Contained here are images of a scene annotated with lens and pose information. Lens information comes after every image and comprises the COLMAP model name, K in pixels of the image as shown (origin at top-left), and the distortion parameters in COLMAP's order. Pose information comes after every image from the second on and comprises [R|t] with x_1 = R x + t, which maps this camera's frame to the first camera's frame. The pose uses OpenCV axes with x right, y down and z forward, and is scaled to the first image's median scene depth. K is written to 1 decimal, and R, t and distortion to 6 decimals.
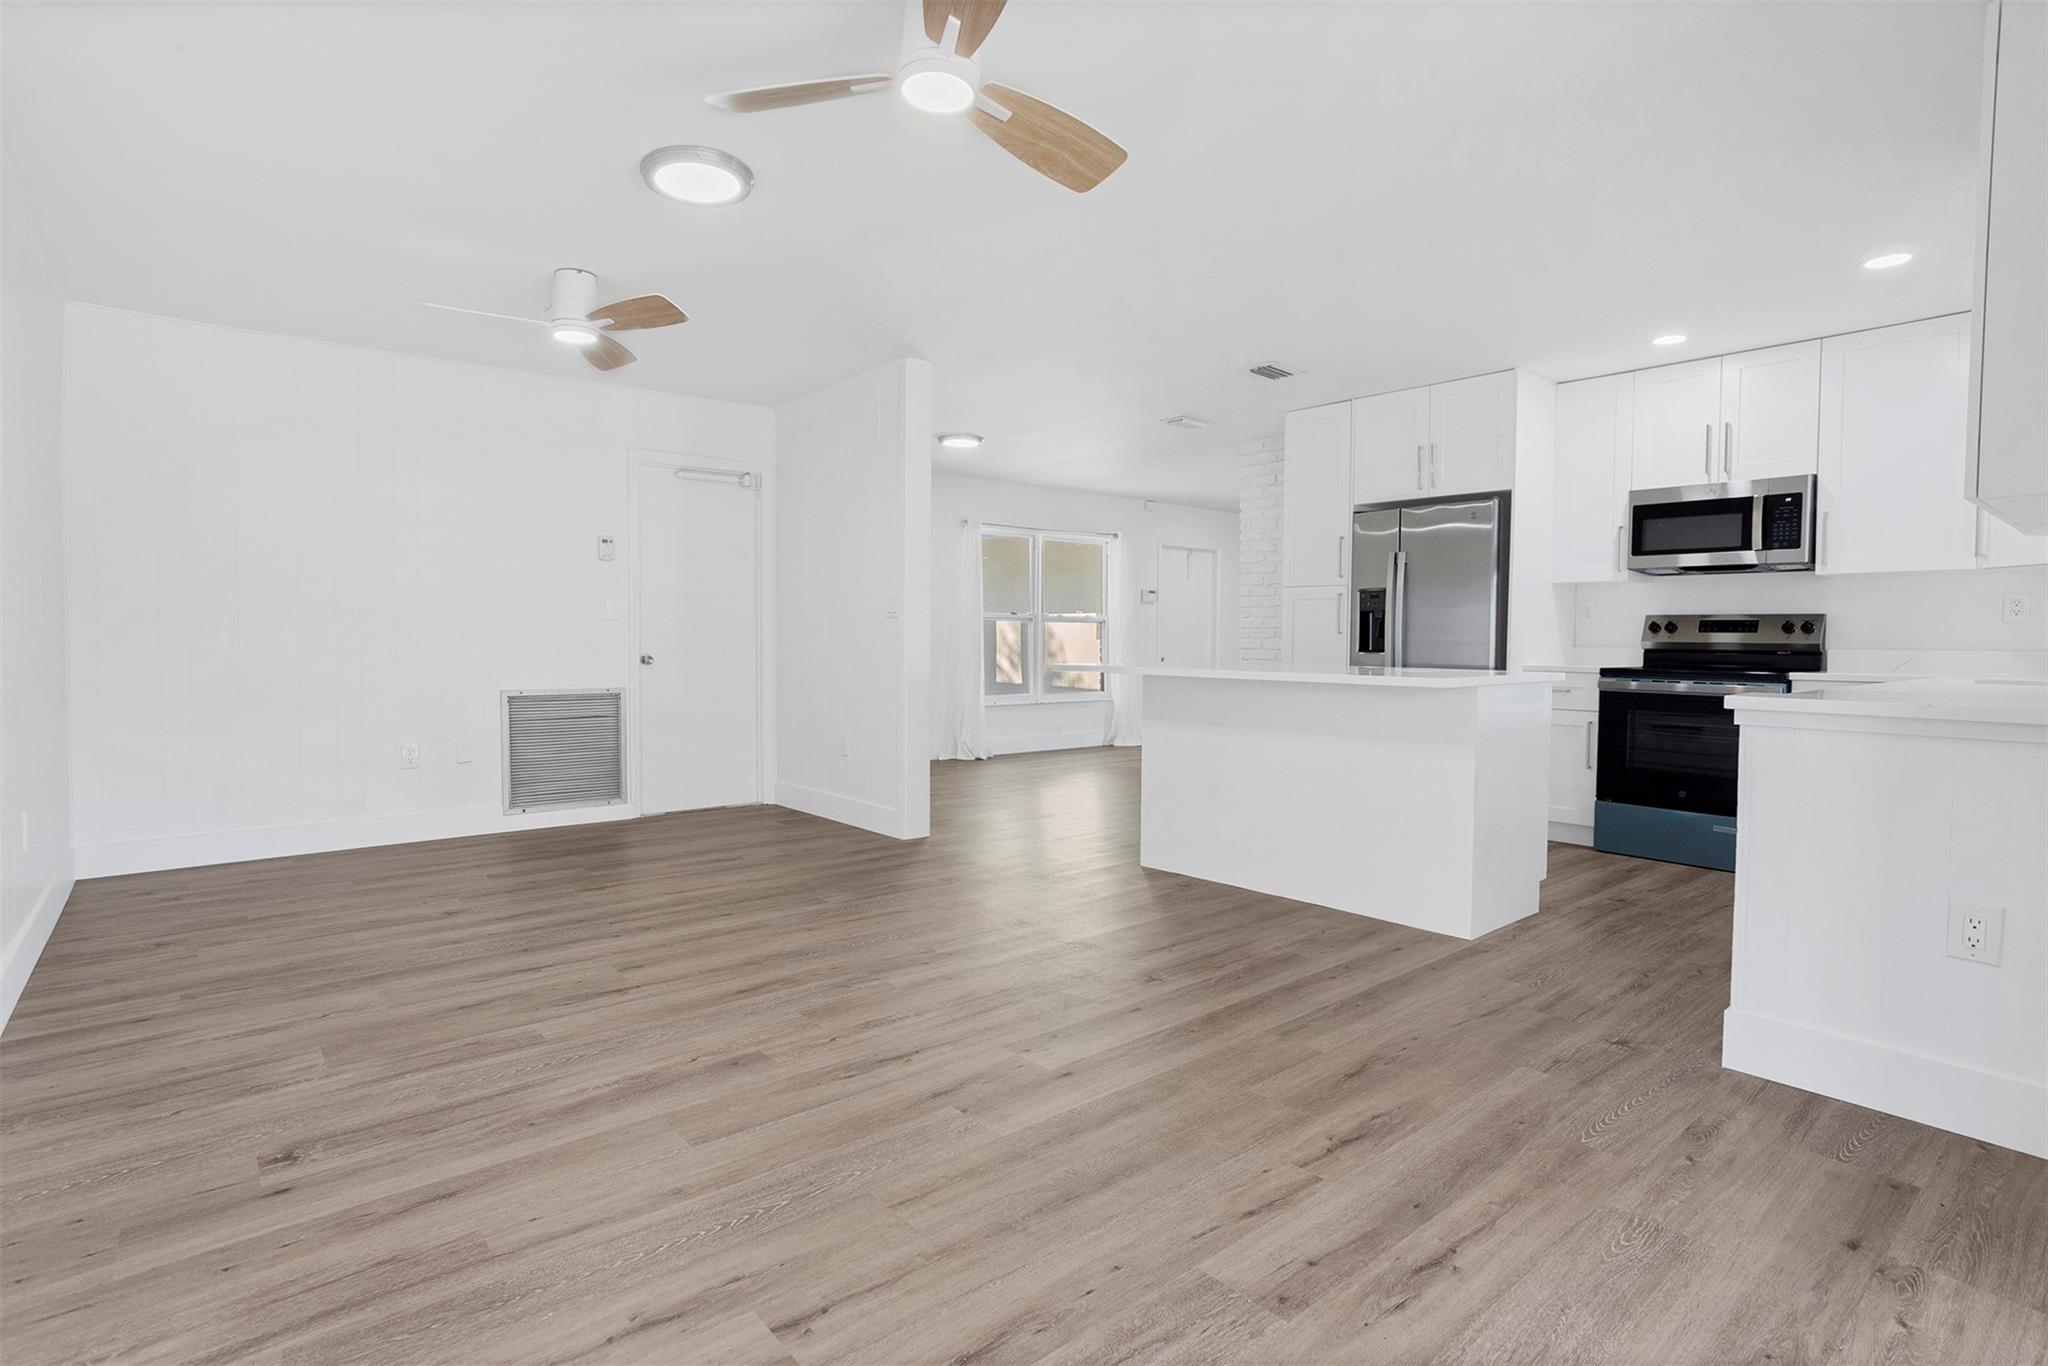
lens RADIAL K [[995.3, 0, 1143.4], [0, 995.3, 690.7], [0, 0, 1]] dist [-0.000536, 0.051875]
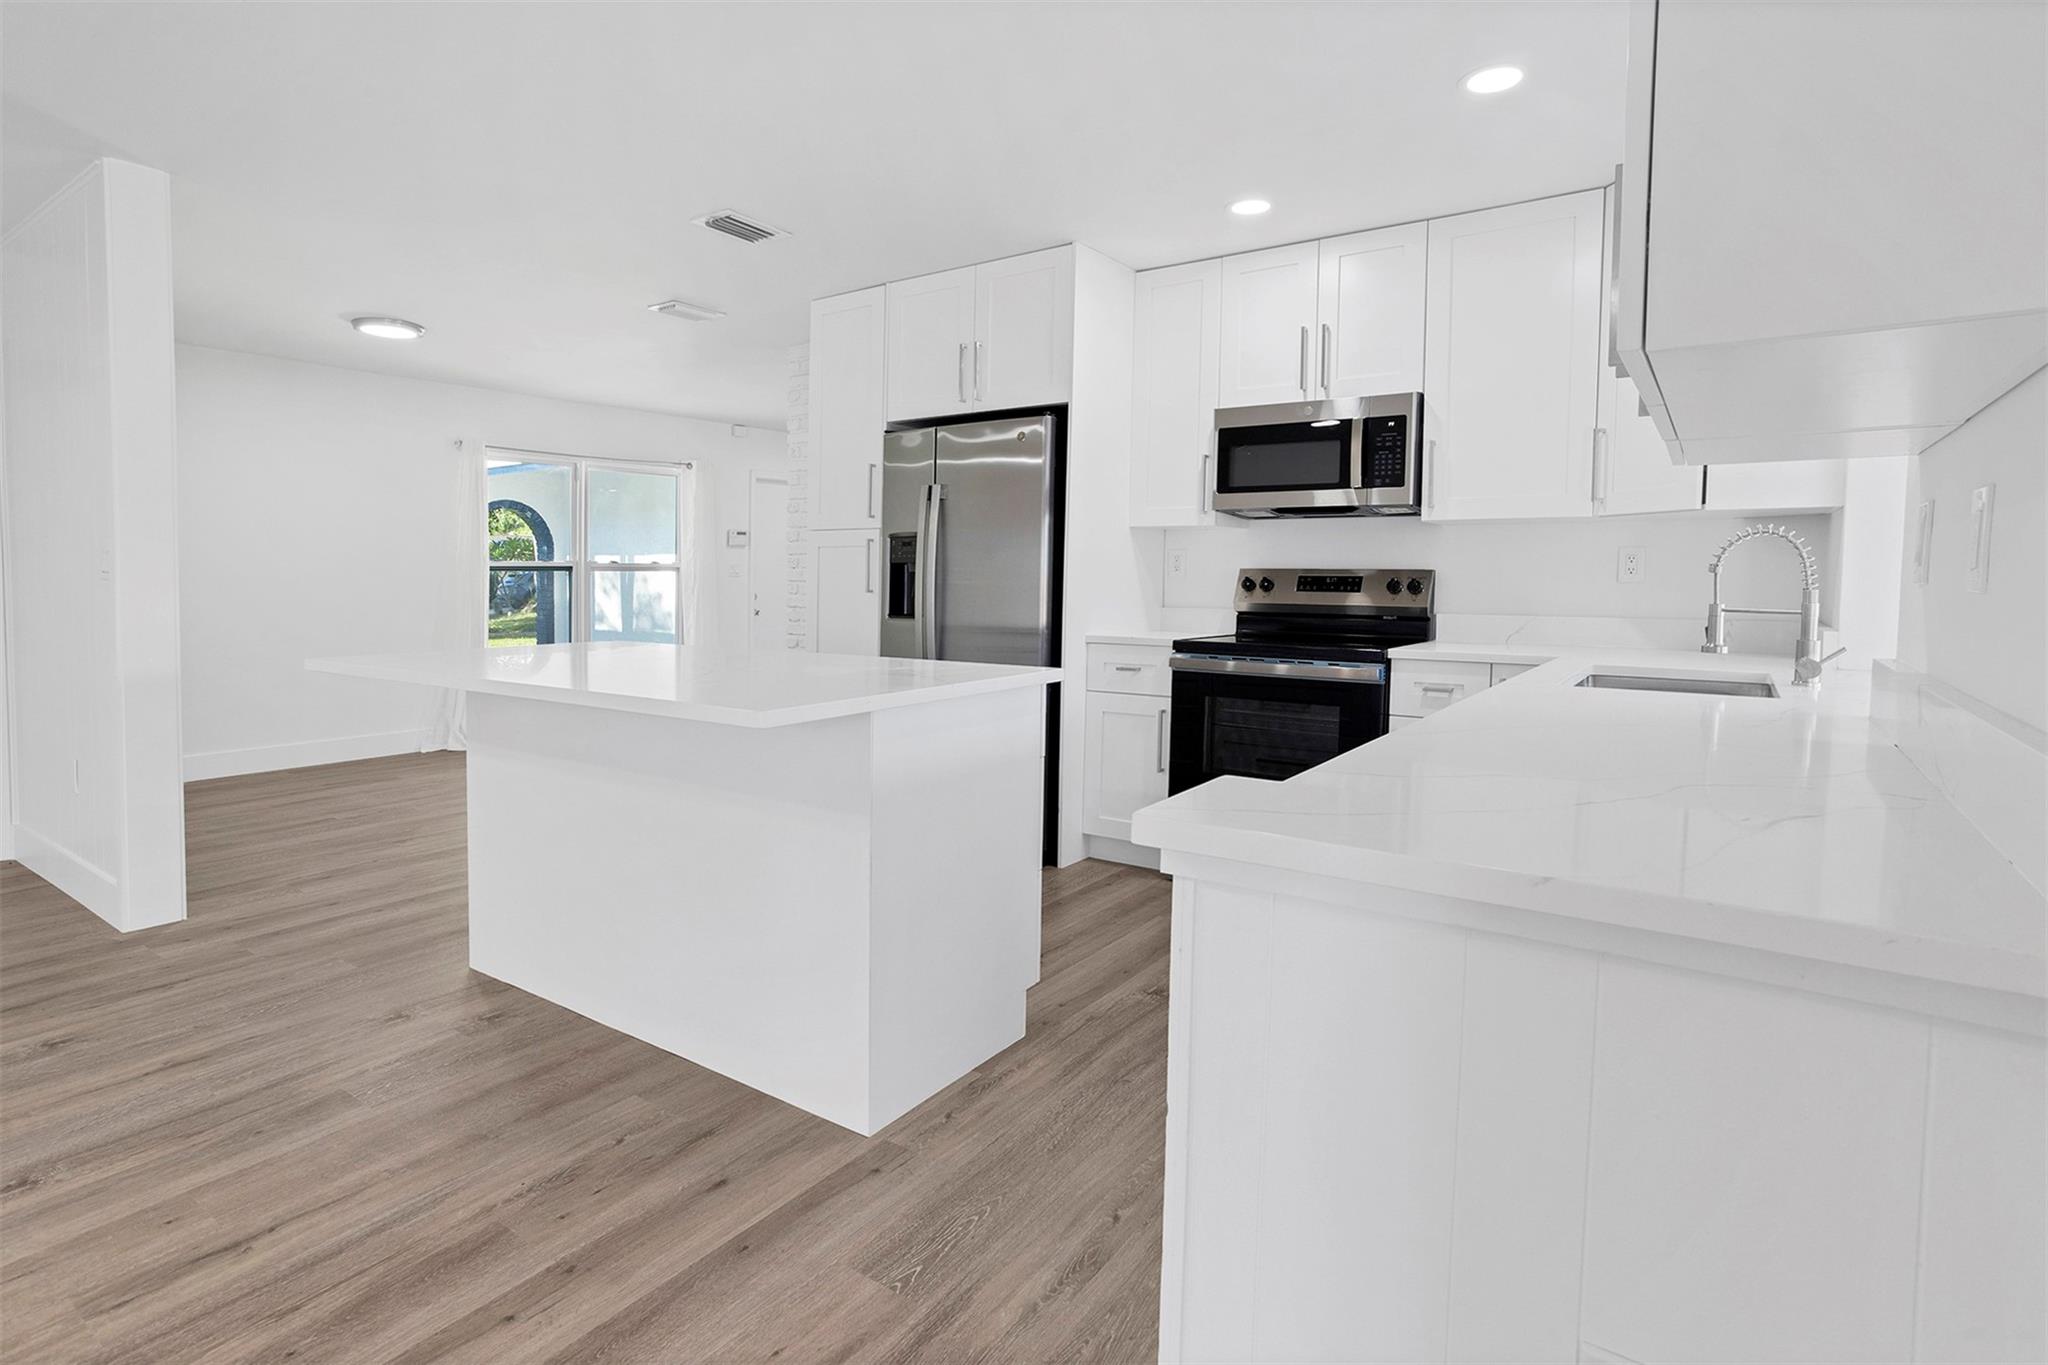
lens RADIAL K [[1010.7, 0, 1024.0], [0, 1010.7, 682.5], [0, 0, 1]] dist [-0.001850, 0.000390]
pose [[0.982352, -0.022733, 0.185657, 0.200501], [0.013590, 0.998638, 0.050369, -0.030990], [-0.186550, -0.046957, 0.981323, 0.259823]]
